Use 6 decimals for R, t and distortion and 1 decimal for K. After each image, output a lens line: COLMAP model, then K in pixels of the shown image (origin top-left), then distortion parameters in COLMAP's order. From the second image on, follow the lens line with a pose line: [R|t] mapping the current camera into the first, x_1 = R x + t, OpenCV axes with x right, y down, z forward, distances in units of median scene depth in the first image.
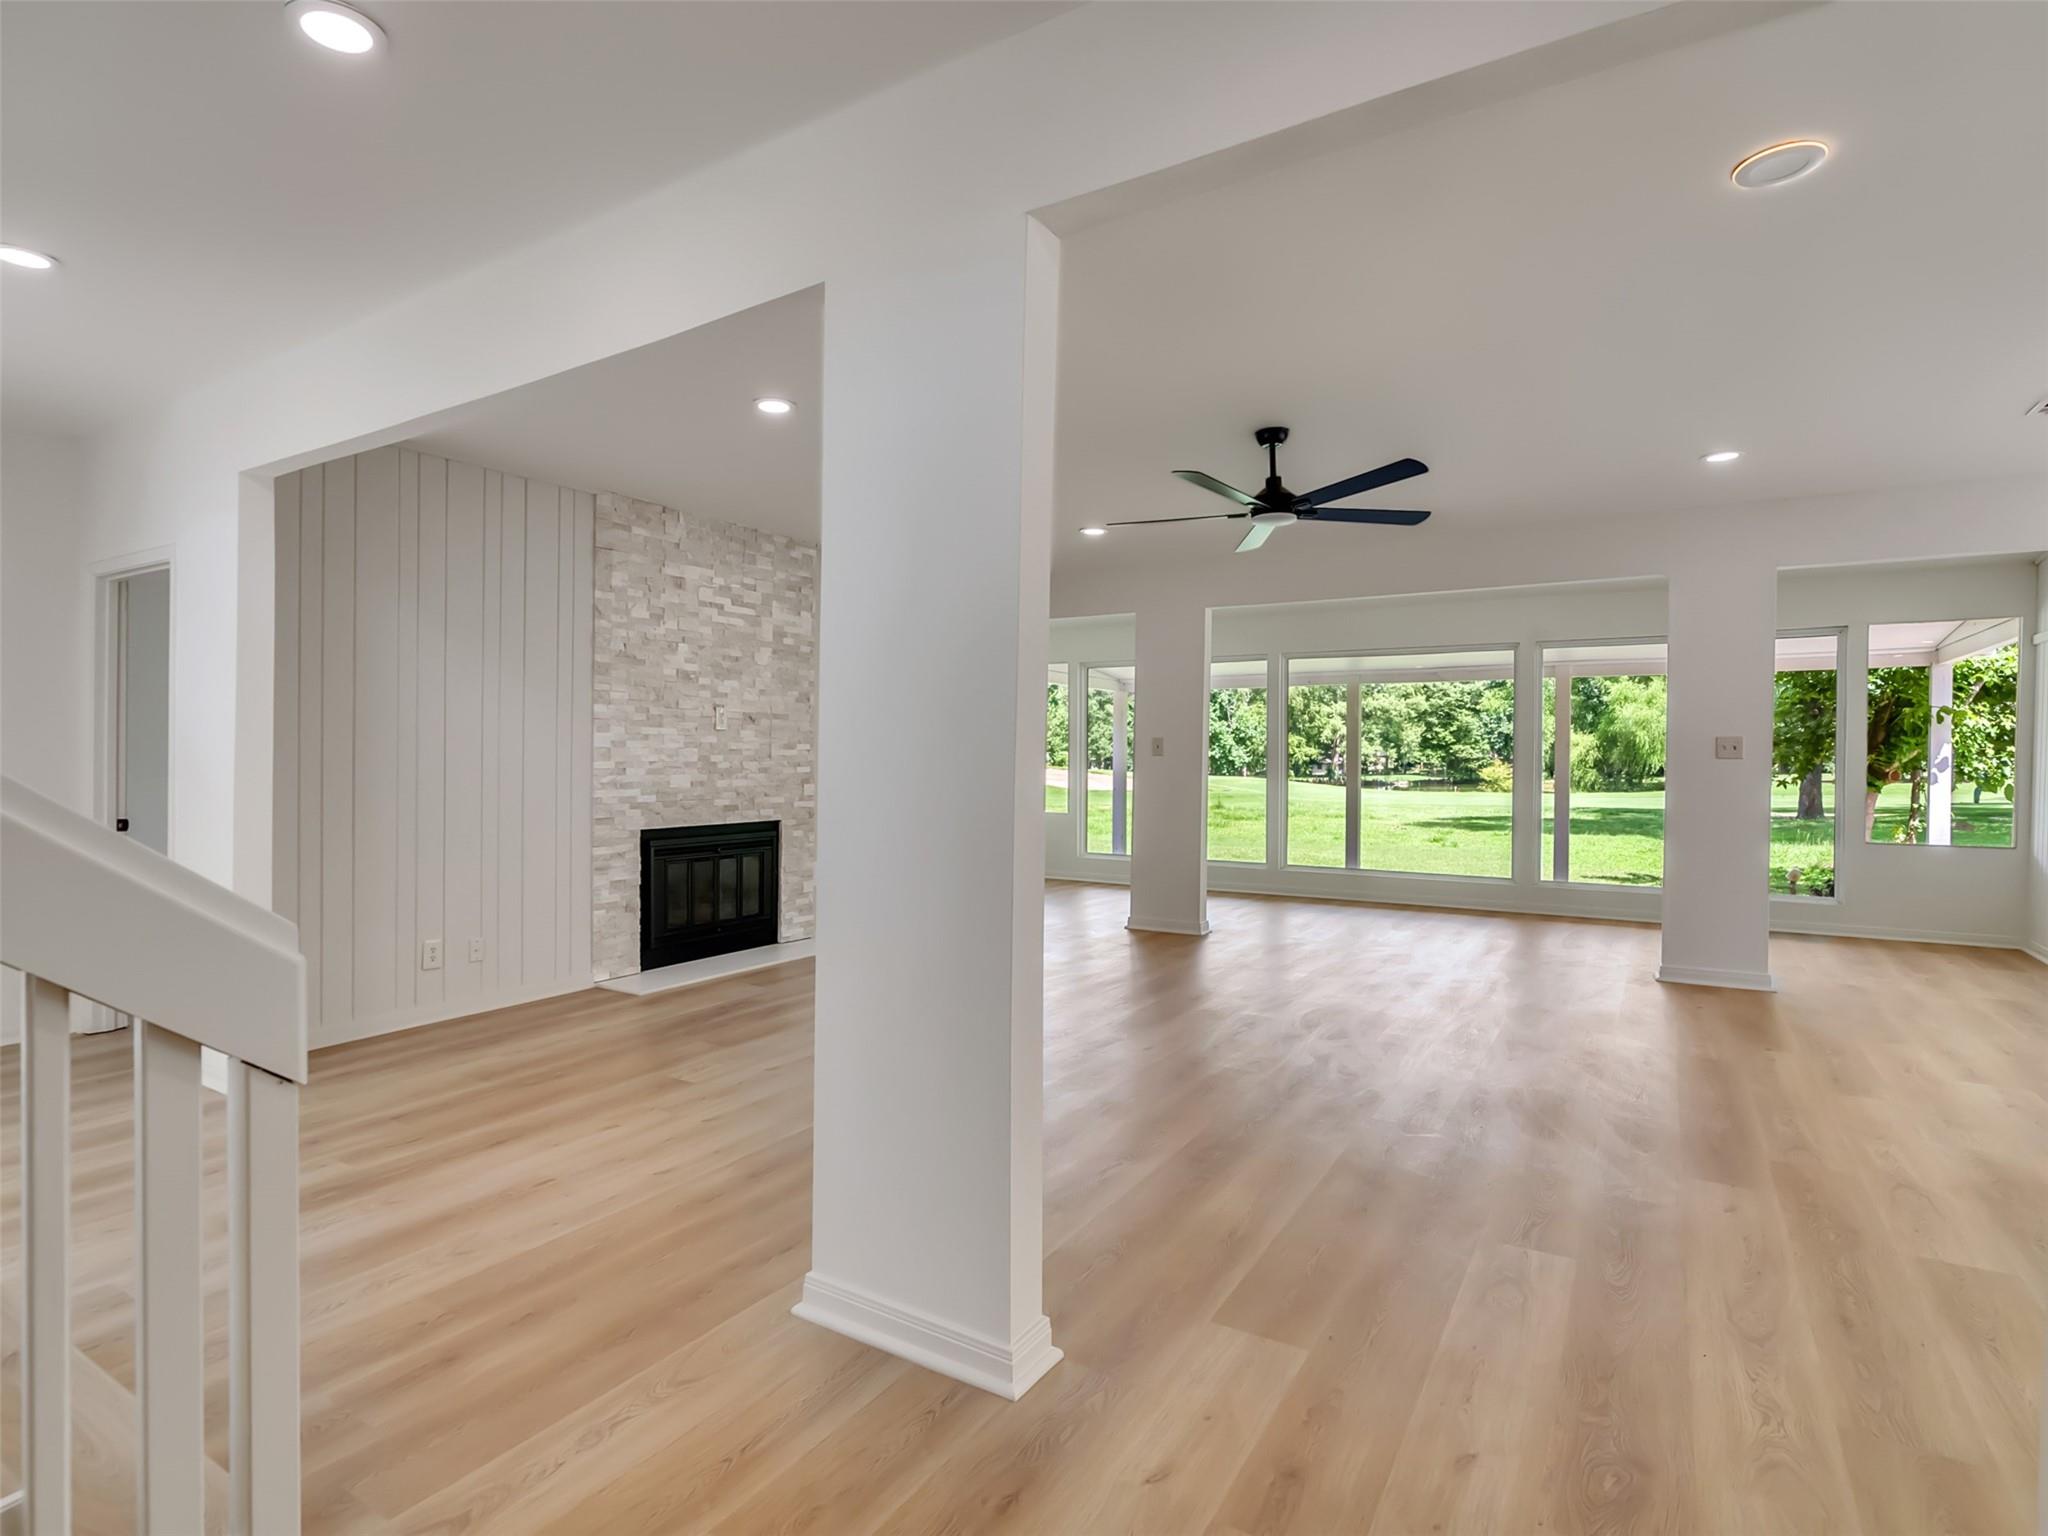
lens RADIAL K [[1048.3, 0, 1005.1], [0, 1048.3, 764.9], [0, 0, 1]] dist [-0.006623, 0.006178]
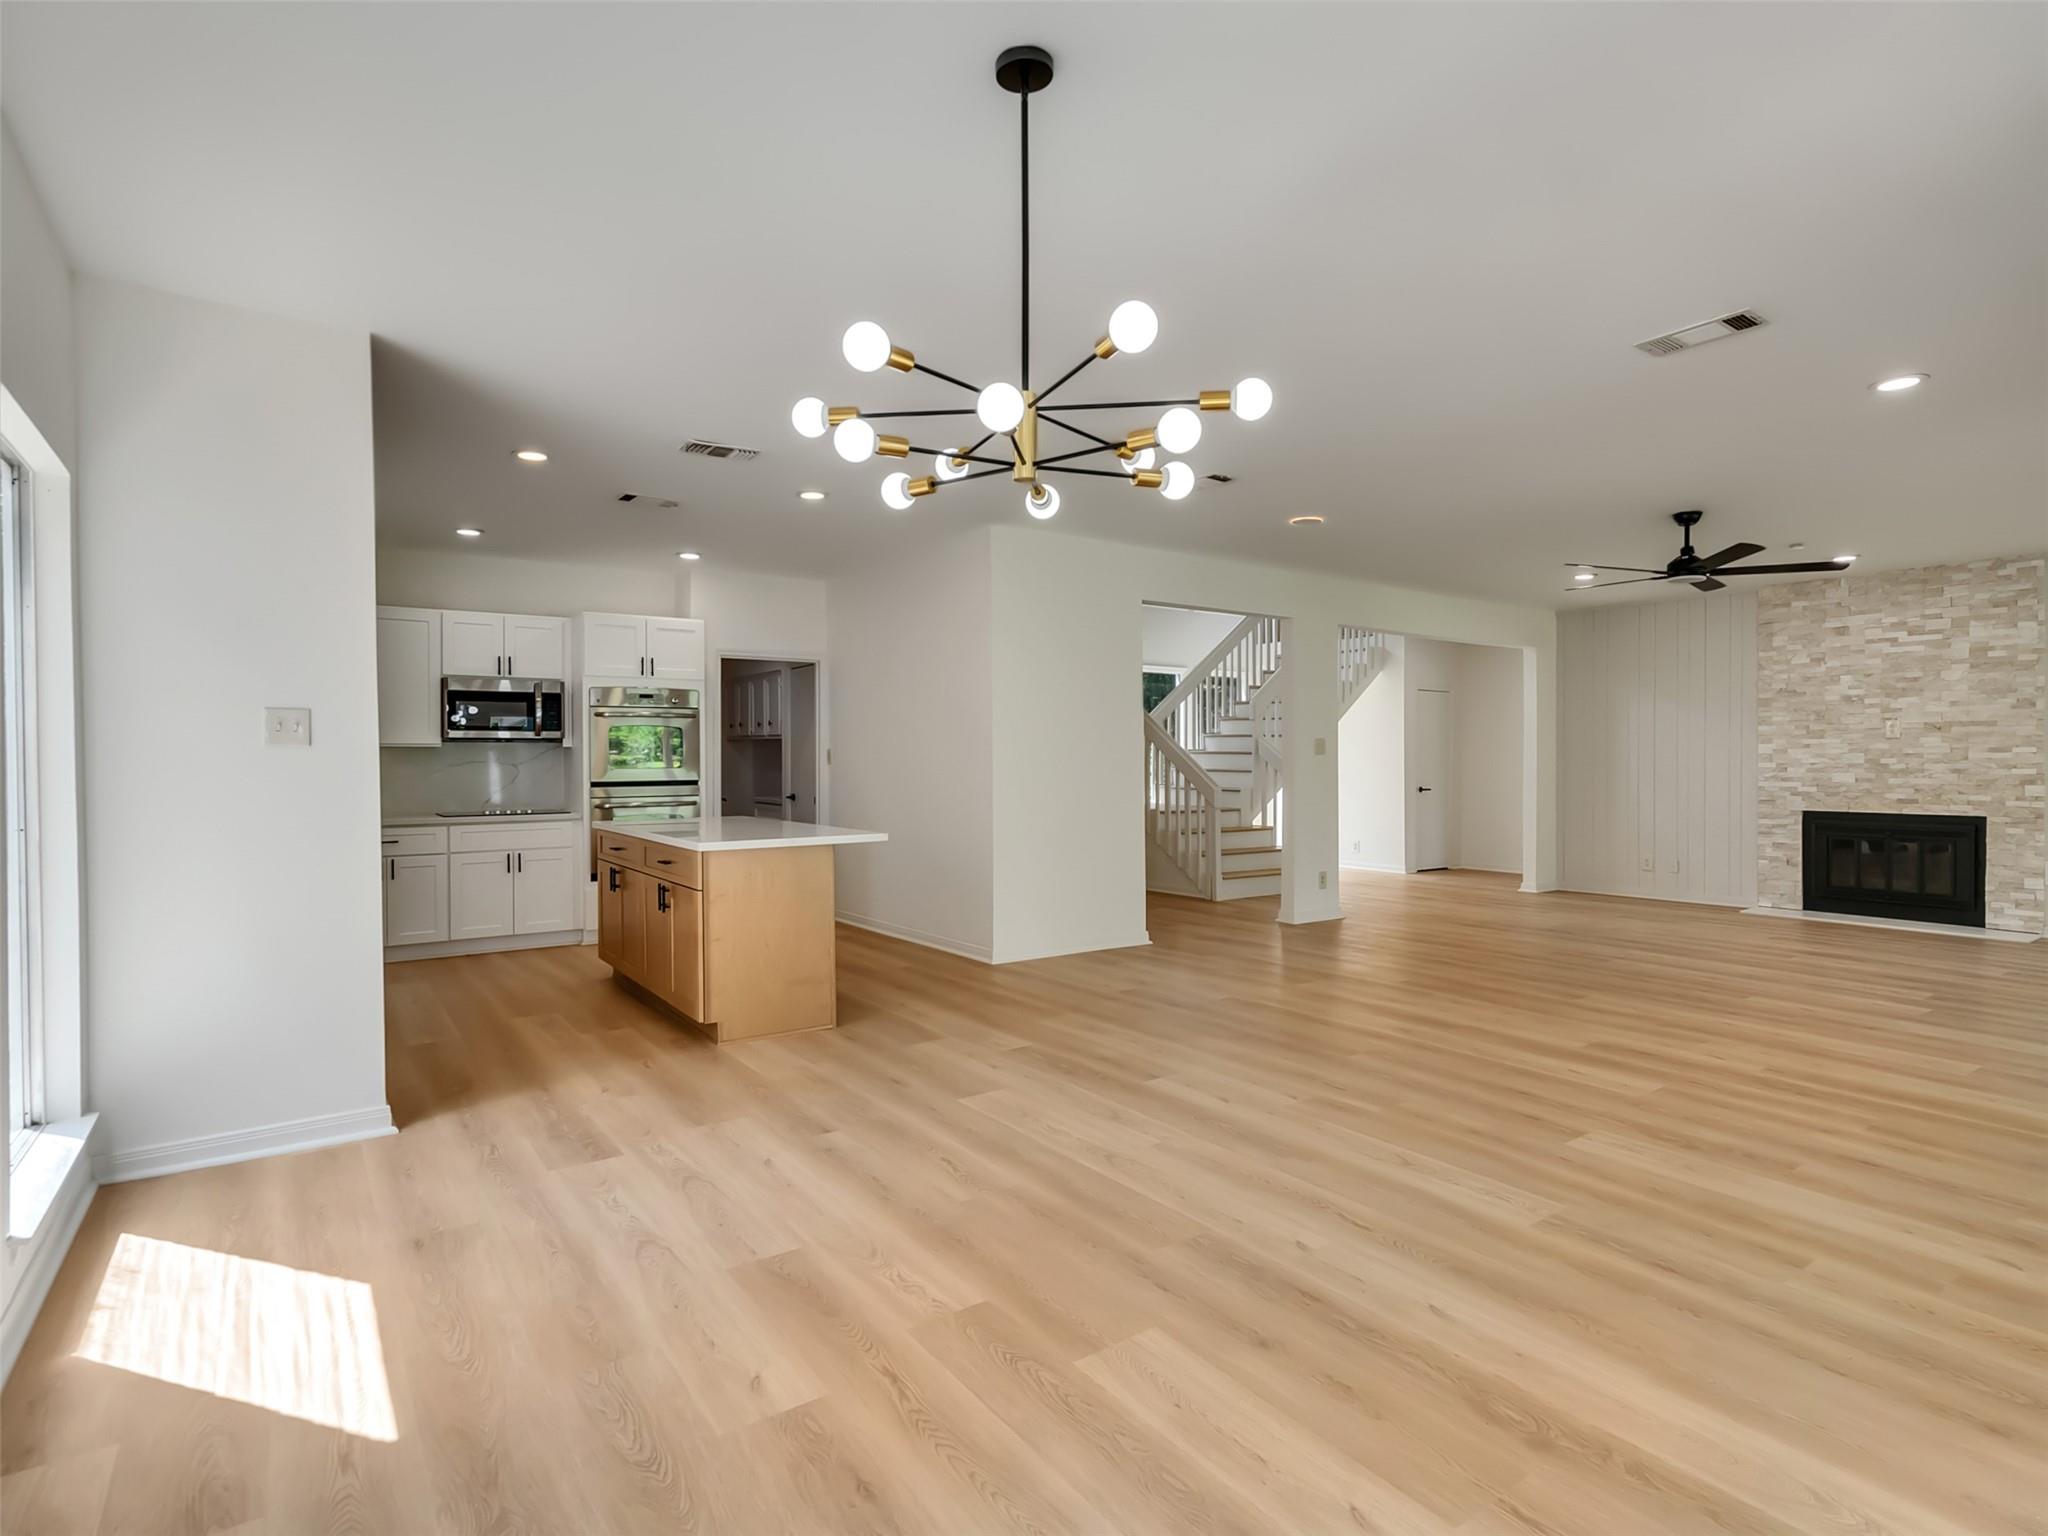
lens RADIAL K [[1046.7, 0, 1009.1], [0, 1046.7, 766.6], [0, 0, 1]] dist [-0.008563, 0.007204]
pose [[-0.392940, 0.000537, -0.919564, 1.275196], [-0.009401, 0.999945, 0.004601, 0.004699], [0.919516, 0.010453, -0.392913, 0.512528]]
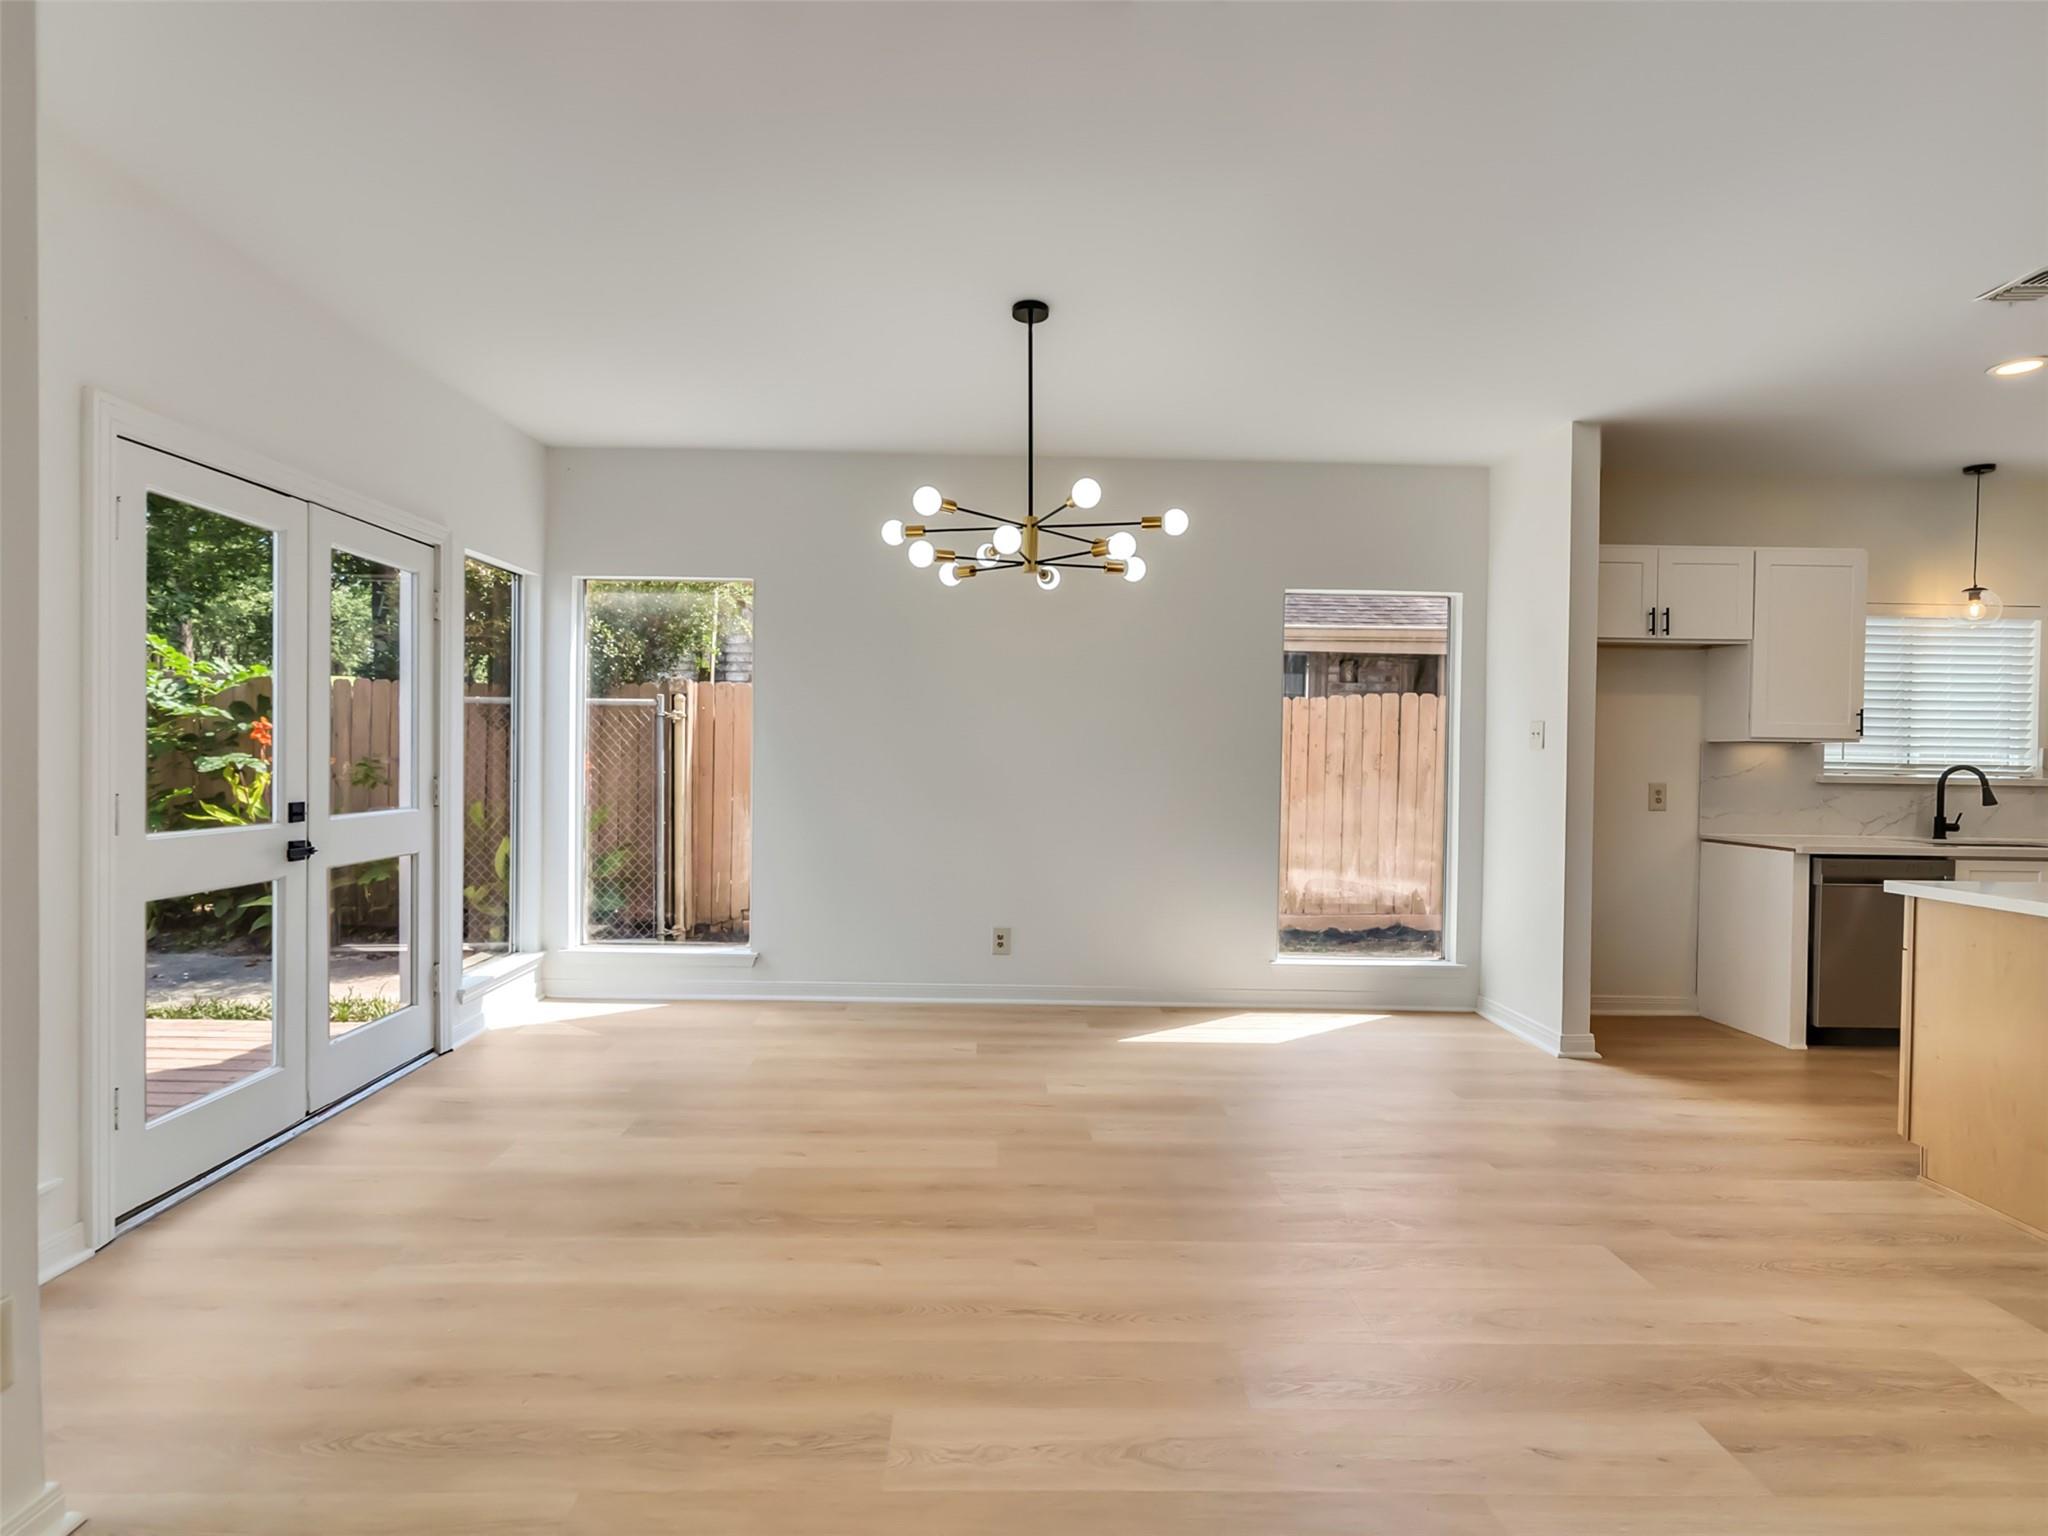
lens RADIAL K [[1046.7, 0, 1009.1], [0, 1046.7, 766.6], [0, 0, 1]] dist [-0.008563, 0.007204]
pose [[-0.544133, -0.028994, 0.838498, 0.533335], [-0.011114, 0.999564, 0.027351, -0.002985], [-0.838925, 0.005564, -0.544218, 0.676920]]
